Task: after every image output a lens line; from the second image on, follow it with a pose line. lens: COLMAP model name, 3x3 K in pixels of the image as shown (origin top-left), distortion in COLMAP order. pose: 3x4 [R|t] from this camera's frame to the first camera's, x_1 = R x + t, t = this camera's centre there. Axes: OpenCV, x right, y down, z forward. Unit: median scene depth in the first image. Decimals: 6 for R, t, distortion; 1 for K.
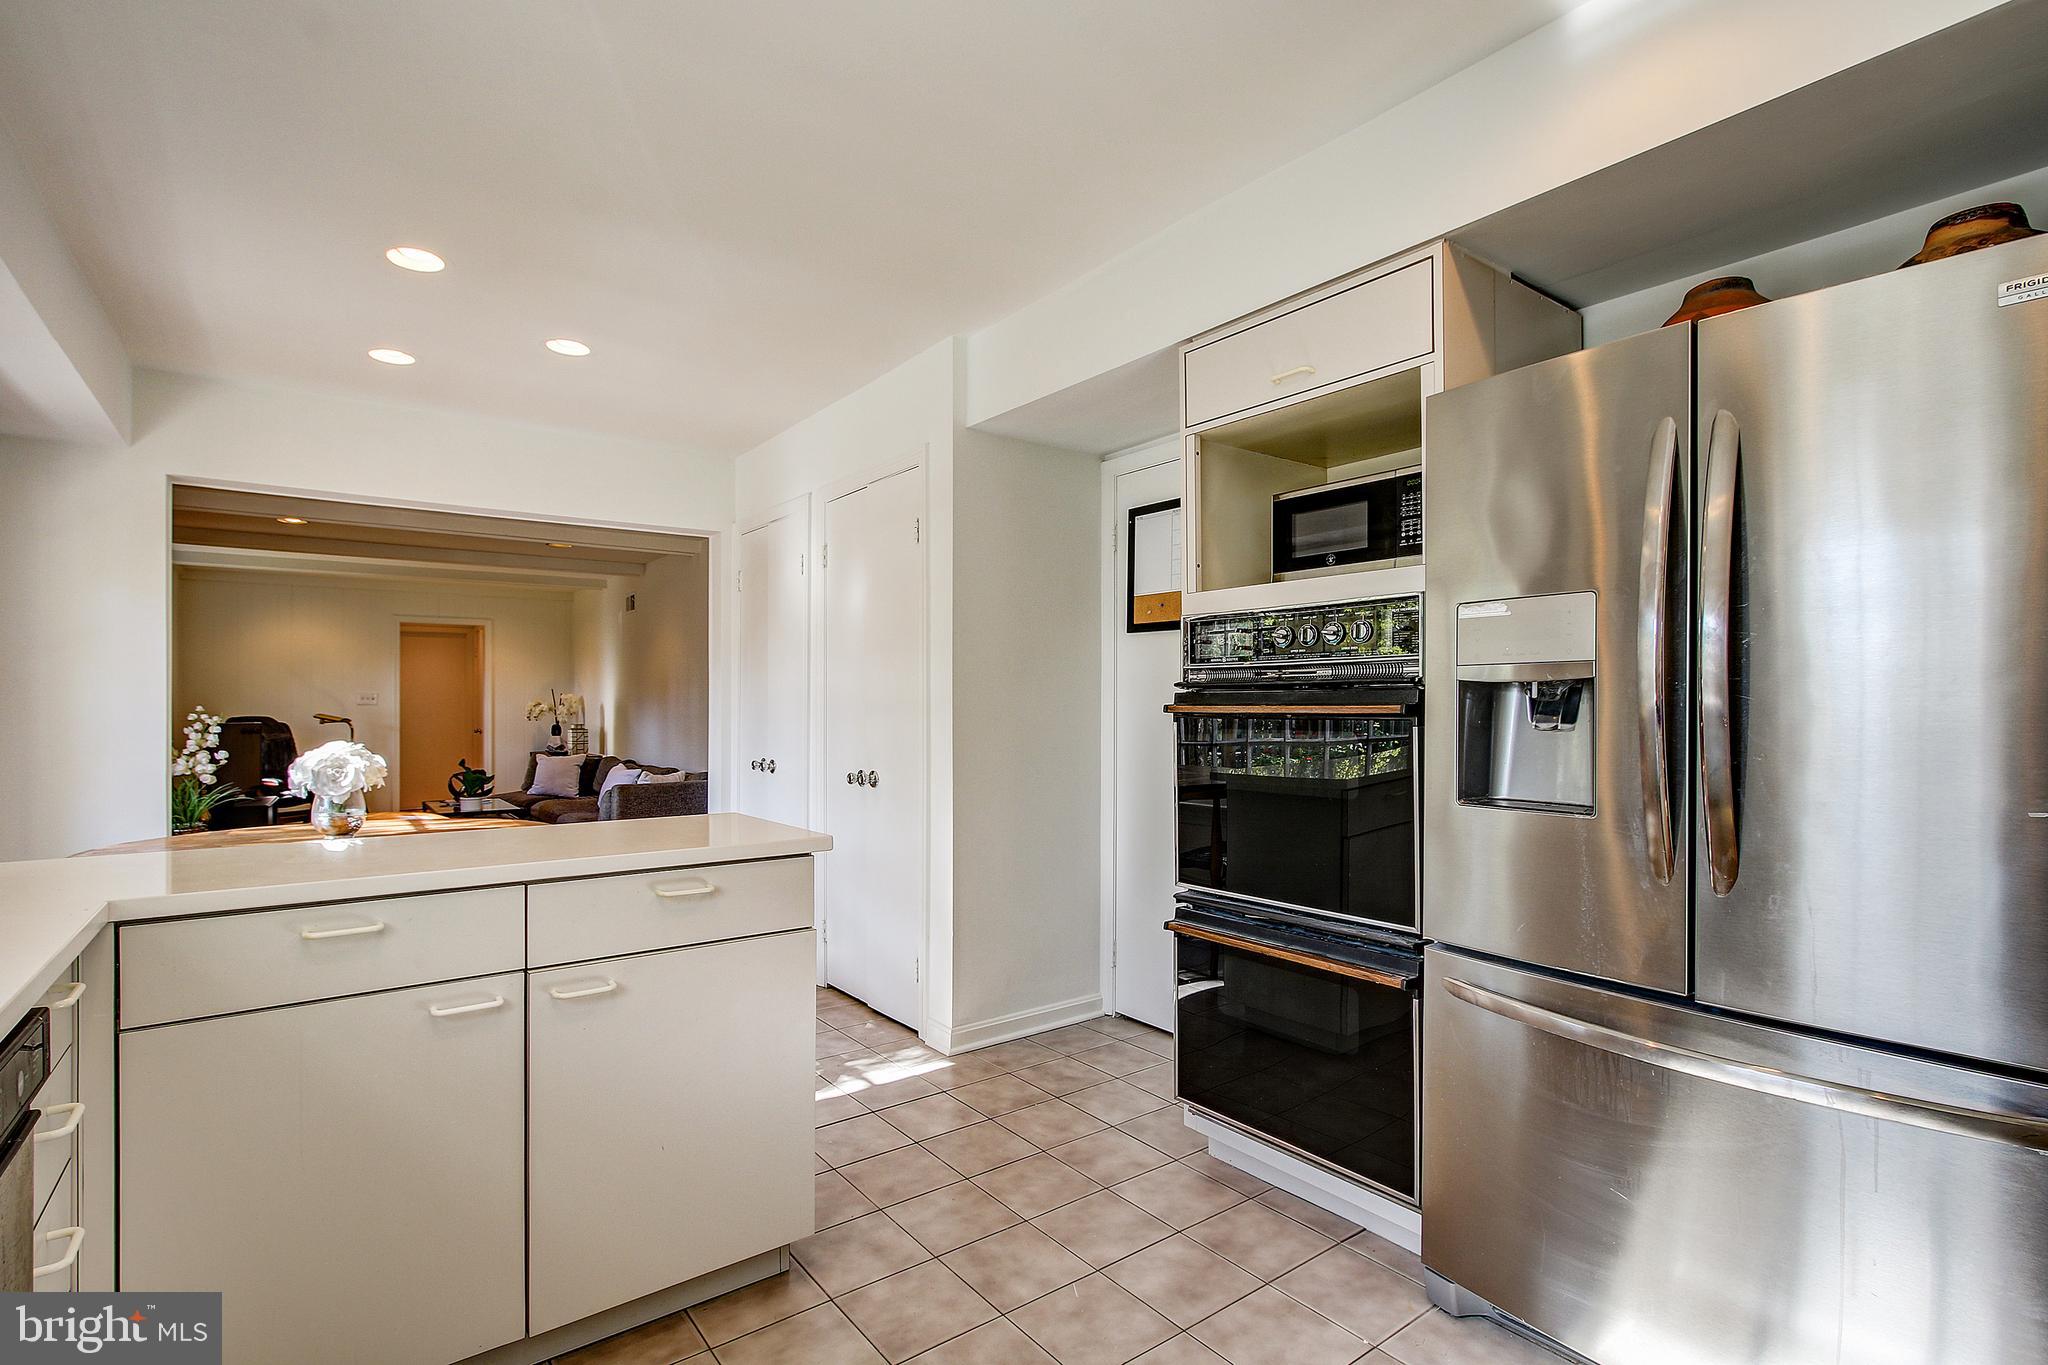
lens RADIAL K [[957.5, 0, 1027.1], [0, 957.5, 696.4], [0, 0, 1]] dist [-0.009205, 0.001295]
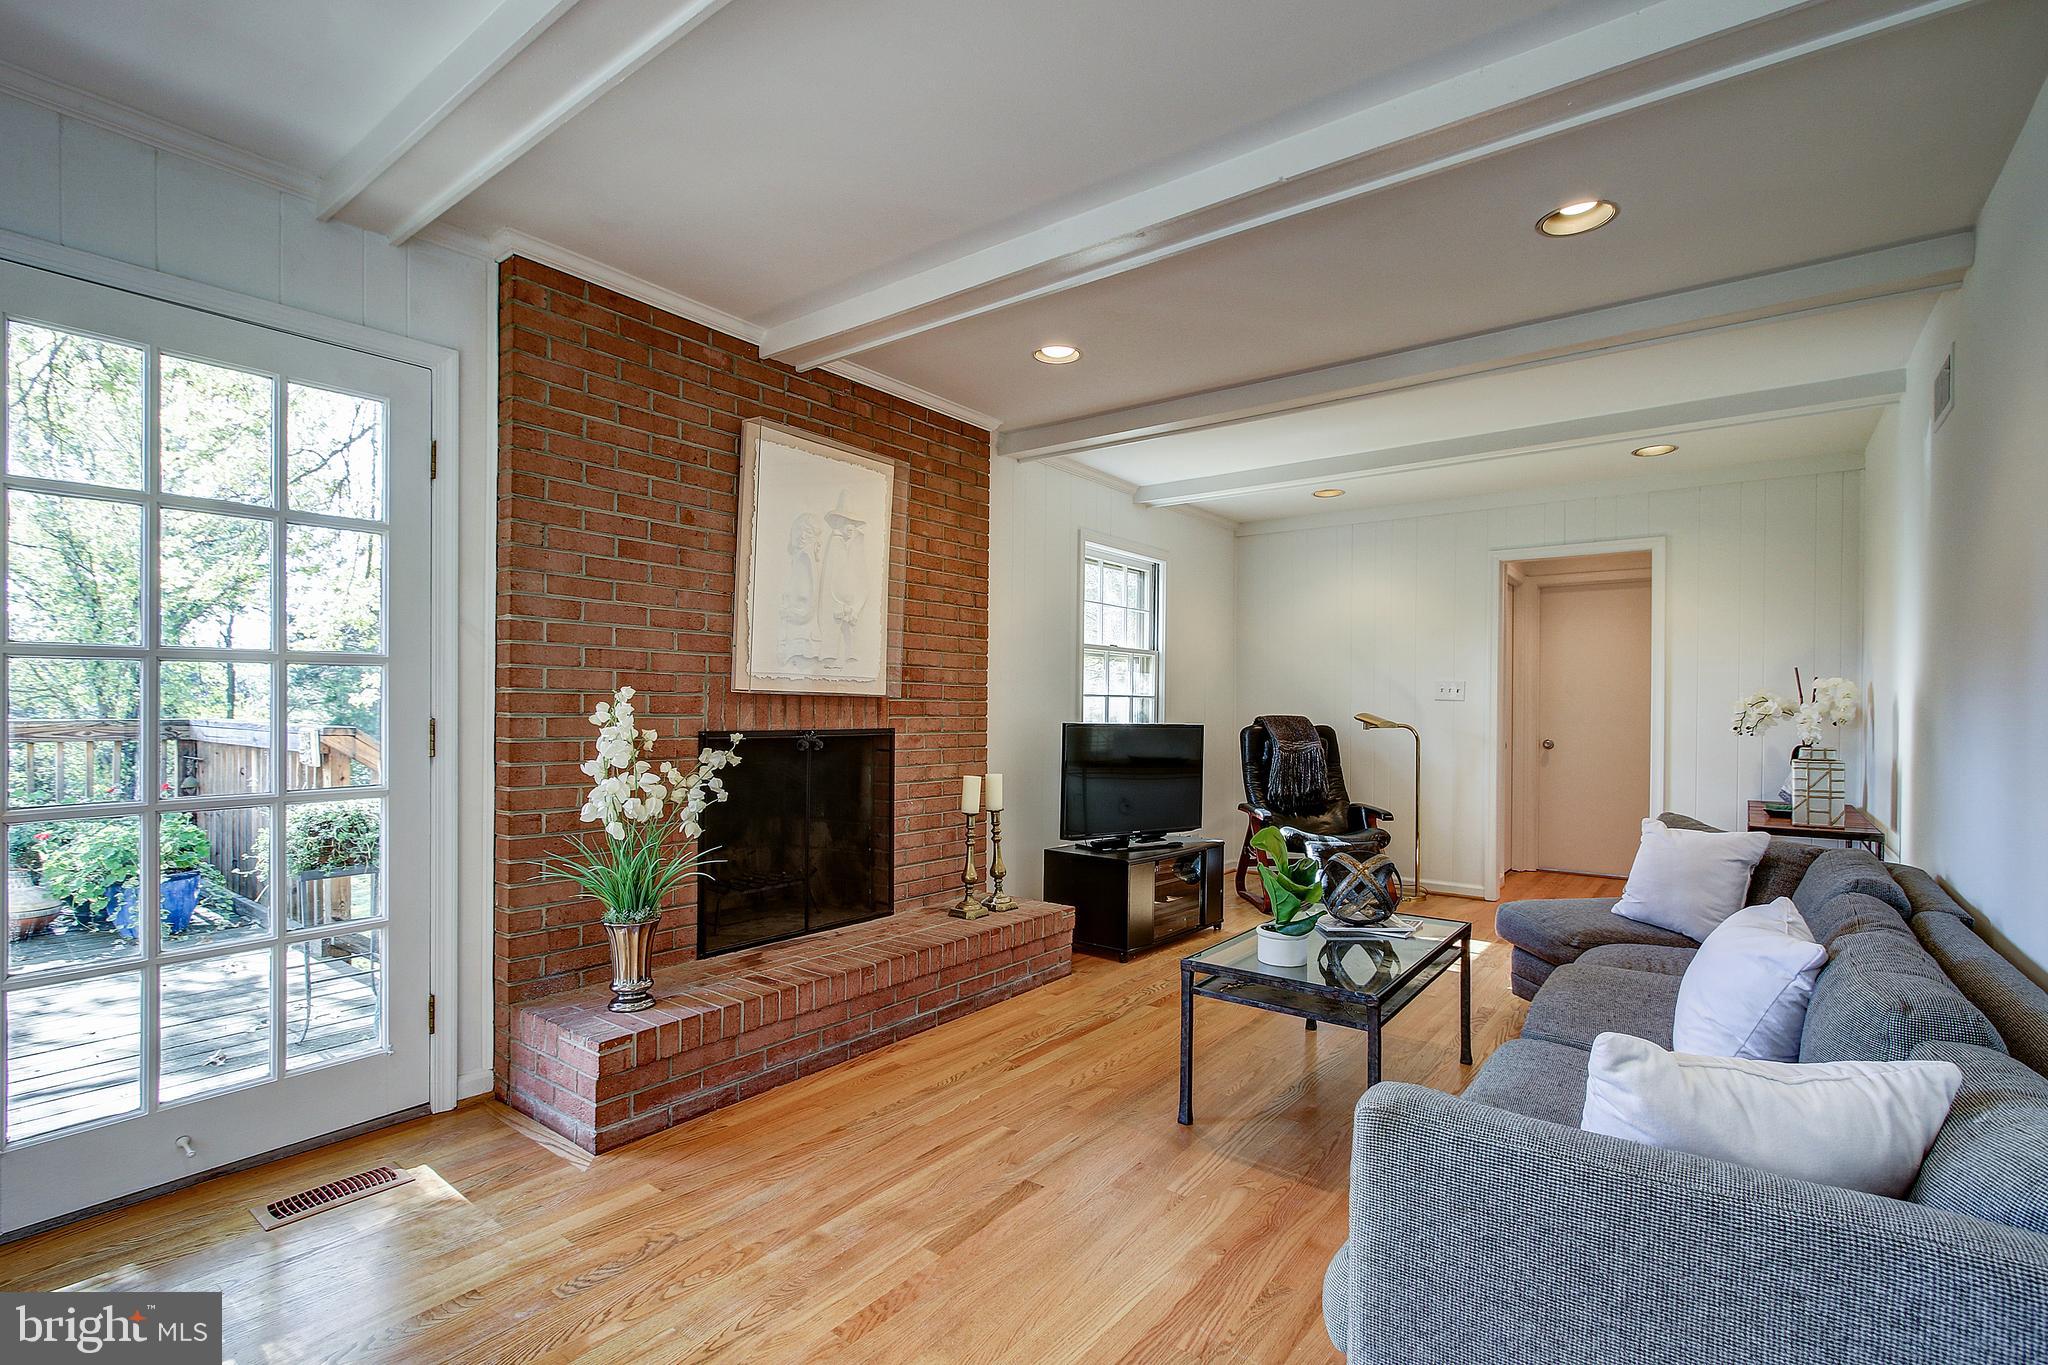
lens RADIAL K [[957.5, 0, 1021.7], [0, 957.5, 699.7], [0, 0, 1]] dist [-0.009205, 0.001295]
pose [[0.261734, 0.000111, -0.965140, -0.585443], [-0.000818, 1.000000, -0.000107, 0.029679], [0.965140, 0.000818, 0.261734, 1.996701]]
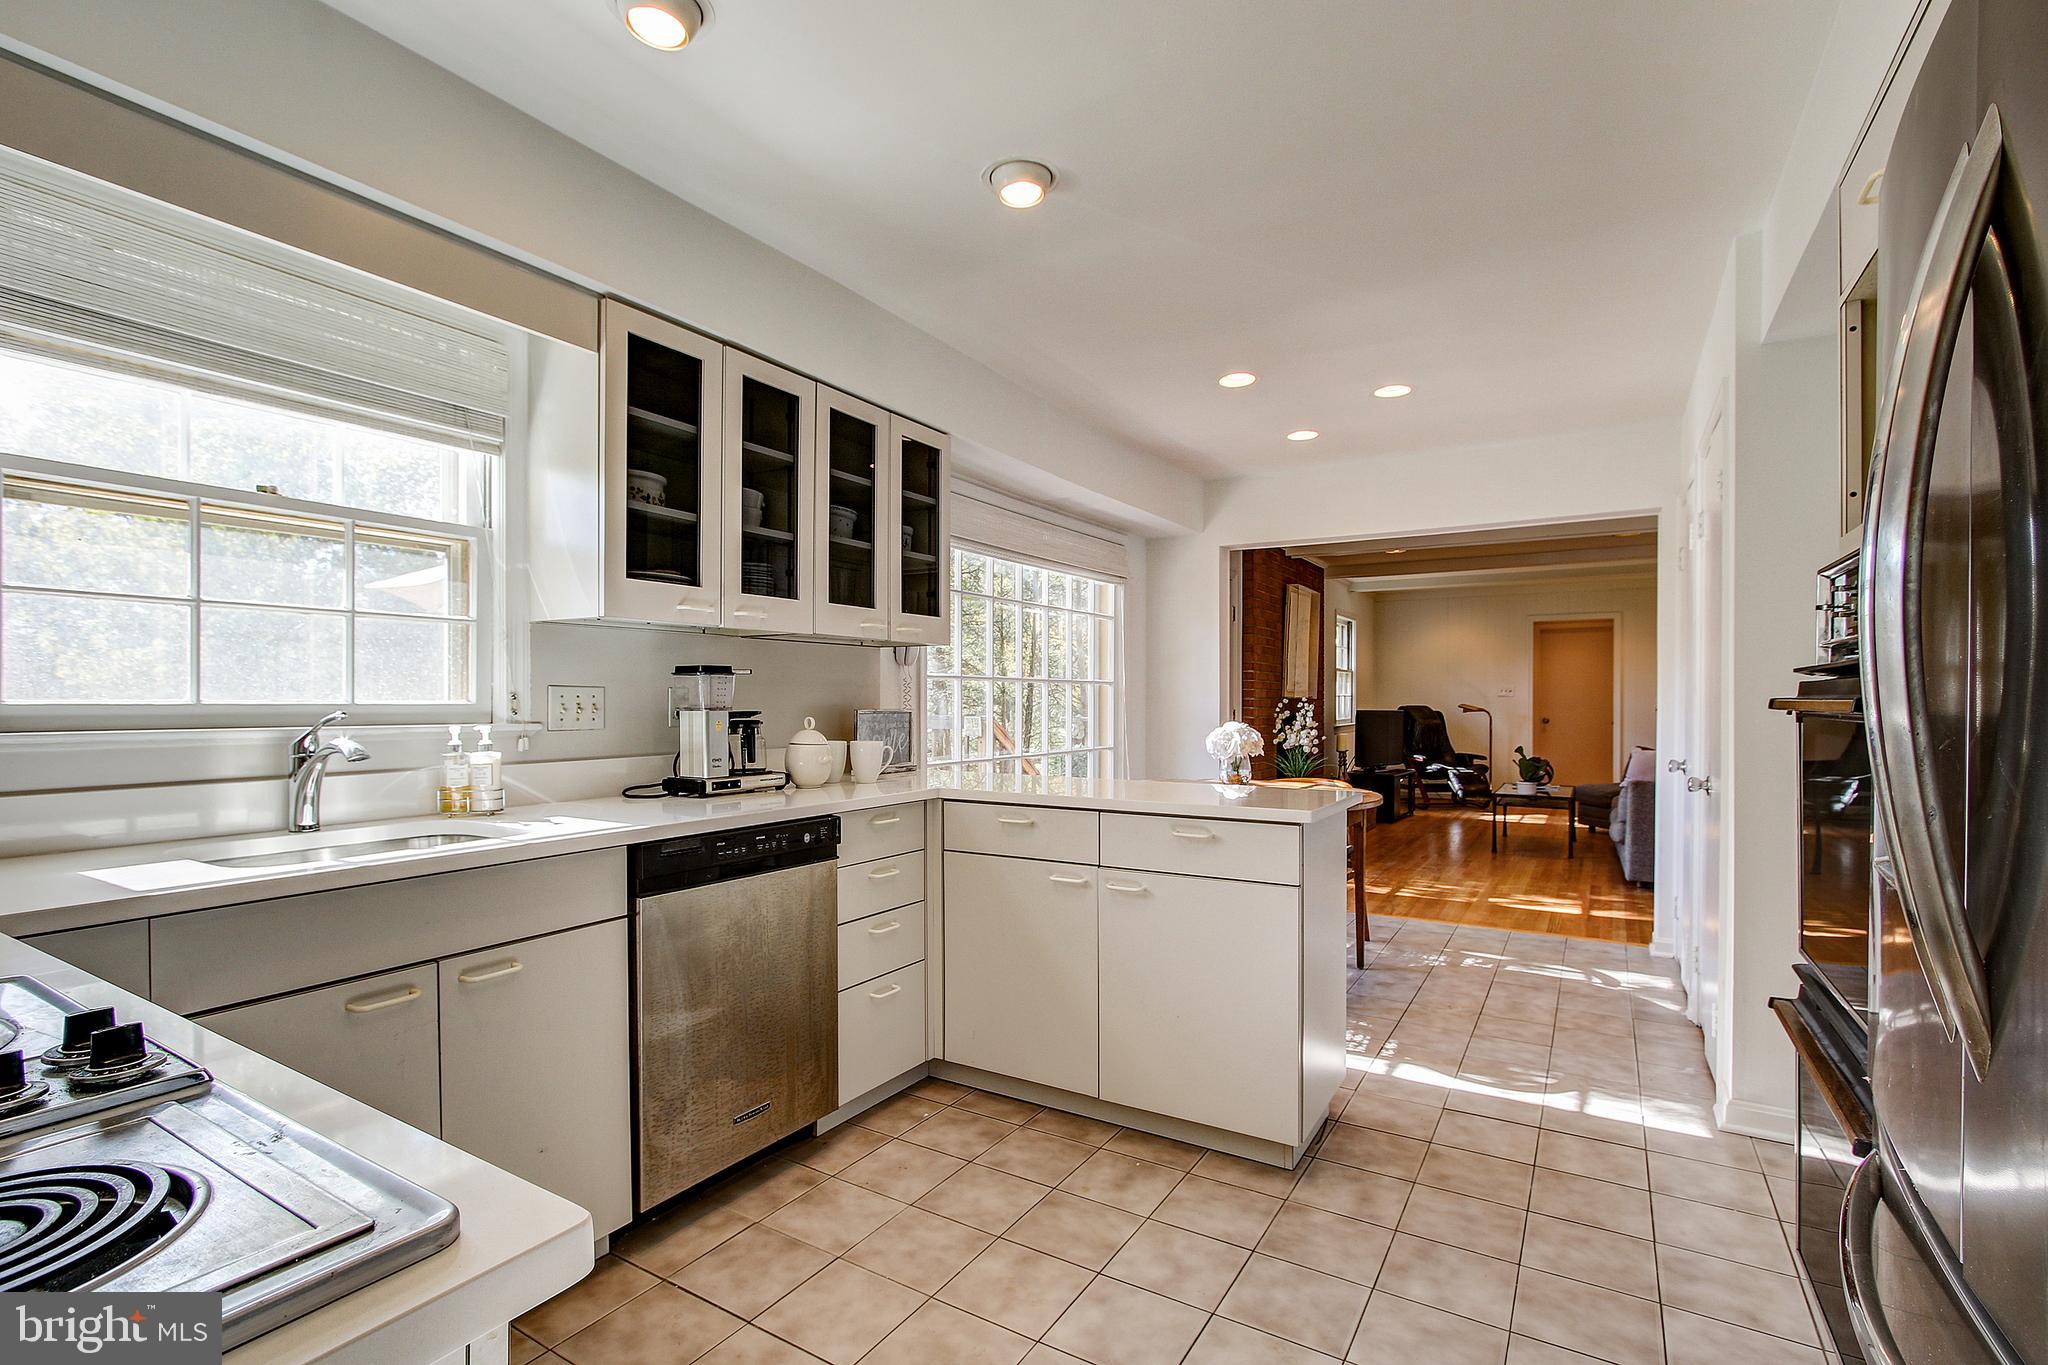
lens RADIAL K [[957.5, 0, 1026.3], [0, 957.5, 695.6], [0, 0, 1]] dist [-0.009205, 0.001295]
pose [[0.361852, -0.000288, -0.932236, 0.566021], [0.007876, 0.999965, 0.002748, 0.000520], [0.932202, -0.008336, 0.361841, 0.199474]]
